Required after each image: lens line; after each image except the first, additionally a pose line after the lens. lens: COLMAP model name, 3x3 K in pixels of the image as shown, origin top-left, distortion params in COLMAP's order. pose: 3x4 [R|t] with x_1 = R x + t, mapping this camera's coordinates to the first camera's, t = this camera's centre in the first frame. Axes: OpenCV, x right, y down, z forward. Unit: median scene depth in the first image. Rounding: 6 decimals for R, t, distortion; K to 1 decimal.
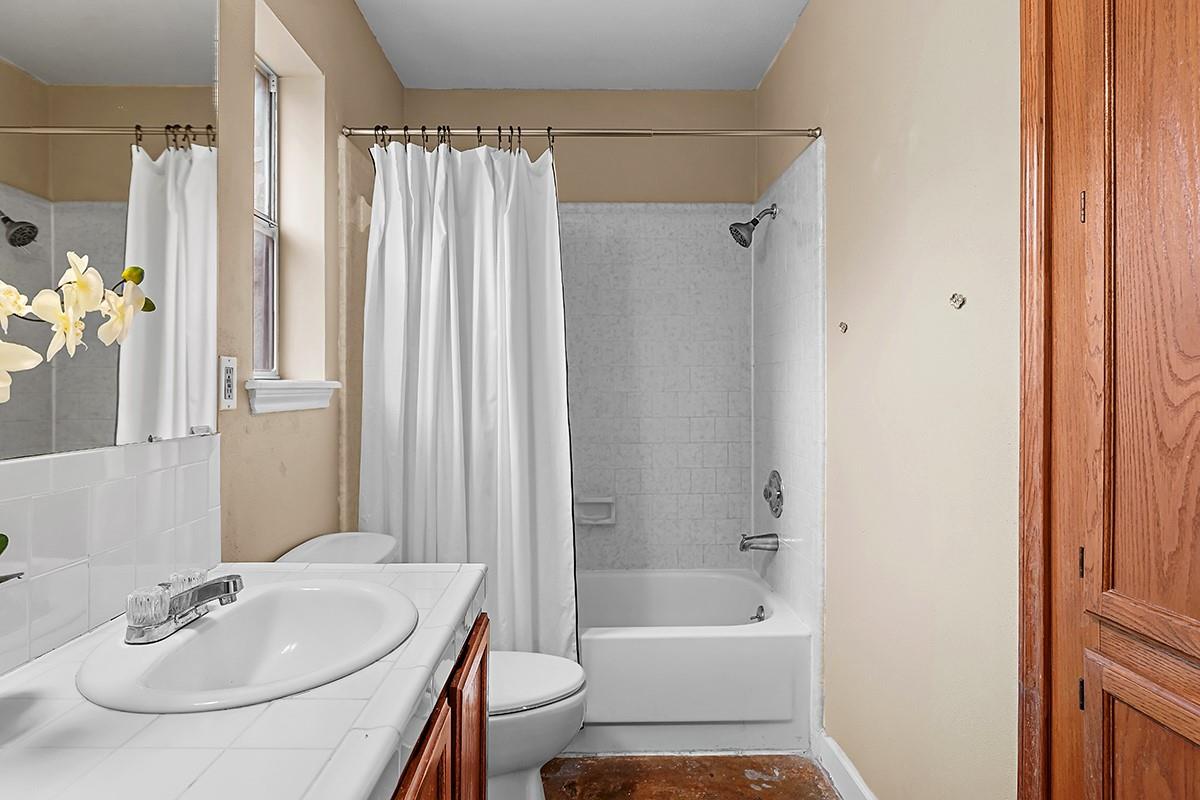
lens RADIAL K [[676.5, 0, 601.7], [0, 676.5, 394.6], [0, 0, 1]] dist [-0.004624, 0.002157]
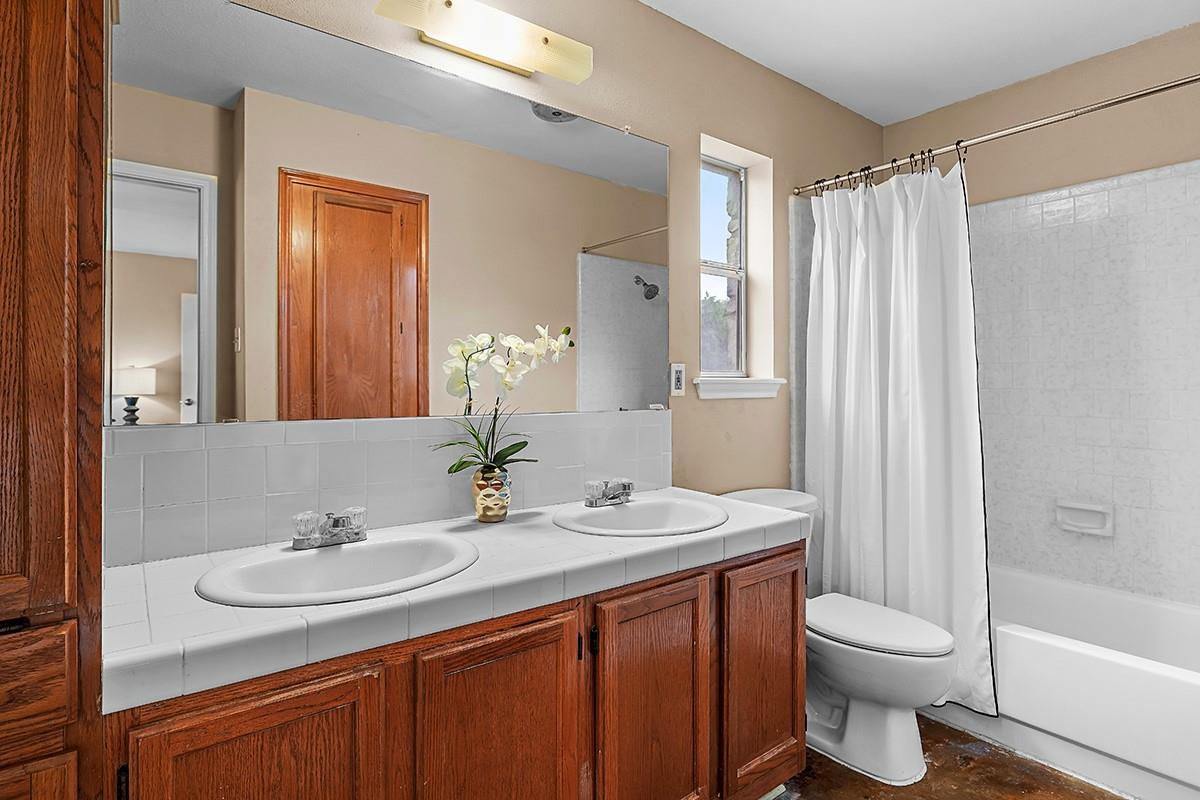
lens RADIAL K [[612.9, 0, 594.8], [0, 612.9, 395.2], [0, 0, 1]] dist [-0.000119, -0.000719]
pose [[0.600810, 0.019799, -0.799146, 0.342737], [-0.012736, 0.999803, 0.015196, 0.000513], [0.799290, 0.001048, 0.600945, -0.044343]]
